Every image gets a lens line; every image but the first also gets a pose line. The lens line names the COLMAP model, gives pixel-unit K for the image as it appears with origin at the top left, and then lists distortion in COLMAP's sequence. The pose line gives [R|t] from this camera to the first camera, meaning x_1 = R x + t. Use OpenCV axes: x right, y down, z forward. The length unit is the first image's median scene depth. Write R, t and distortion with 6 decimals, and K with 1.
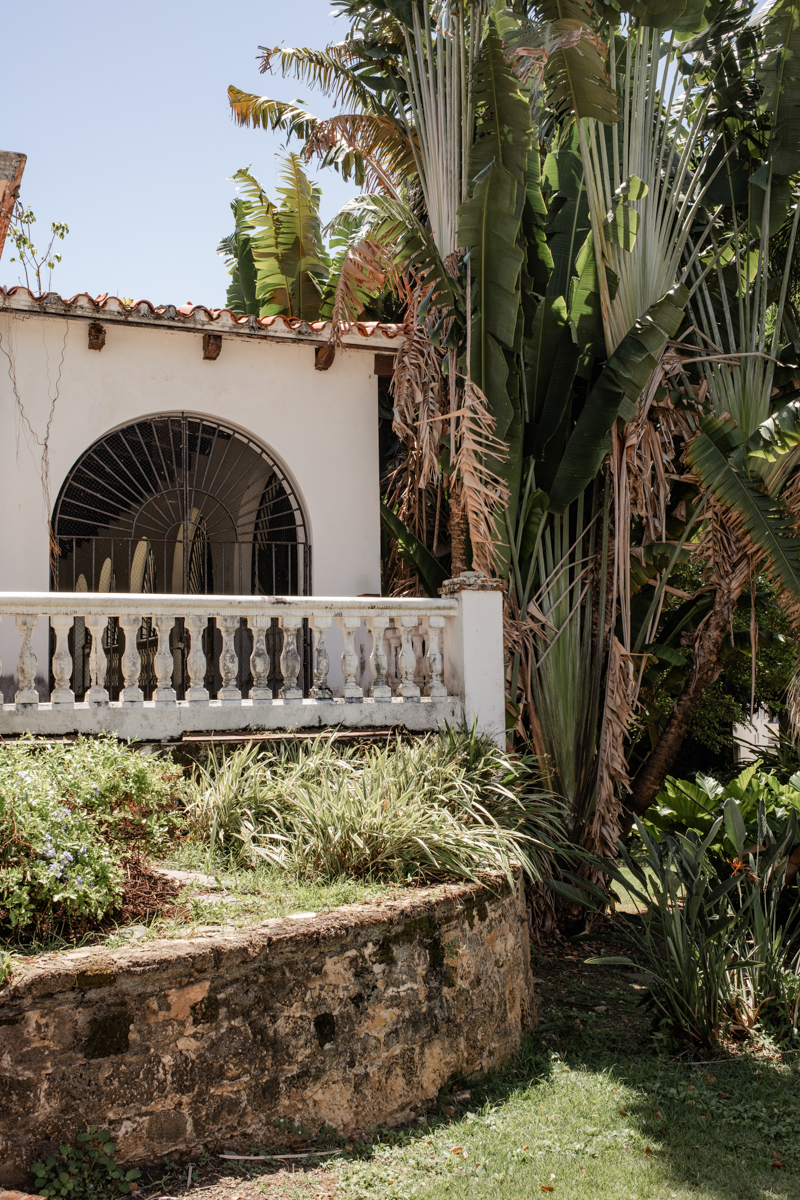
lens RADIAL K [[1228.4, 0, 400.0], [0, 1228.4, 600.0], [0, 0, 1]] dist [-0.005790, -0.003634]
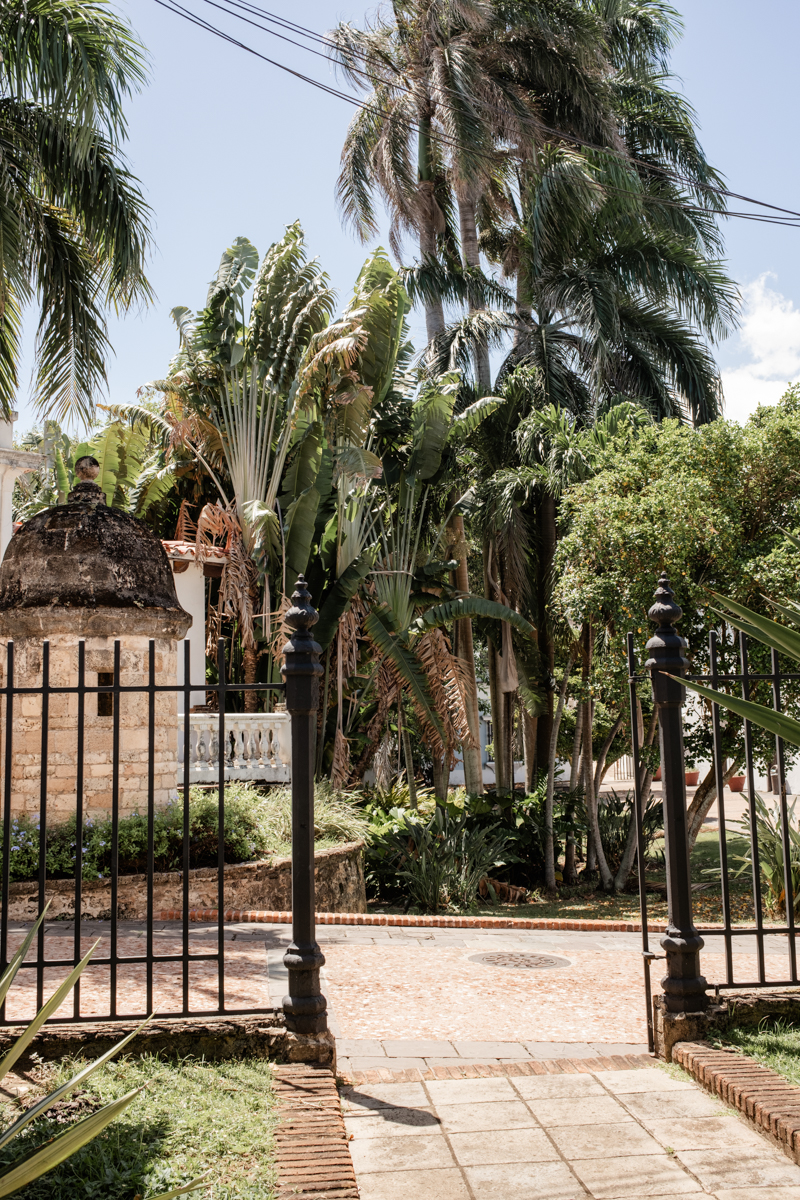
lens RADIAL K [[1228.4, 0, 400.0], [0, 1228.4, 600.0], [0, 0, 1]] dist [-0.005790, -0.003634]
pose [[0.914549, 0.042603, 0.402226, -0.446128], [-0.024079, 0.998408, -0.051001, -0.066040], [-0.403759, 0.036958, 0.914119, -0.661955]]
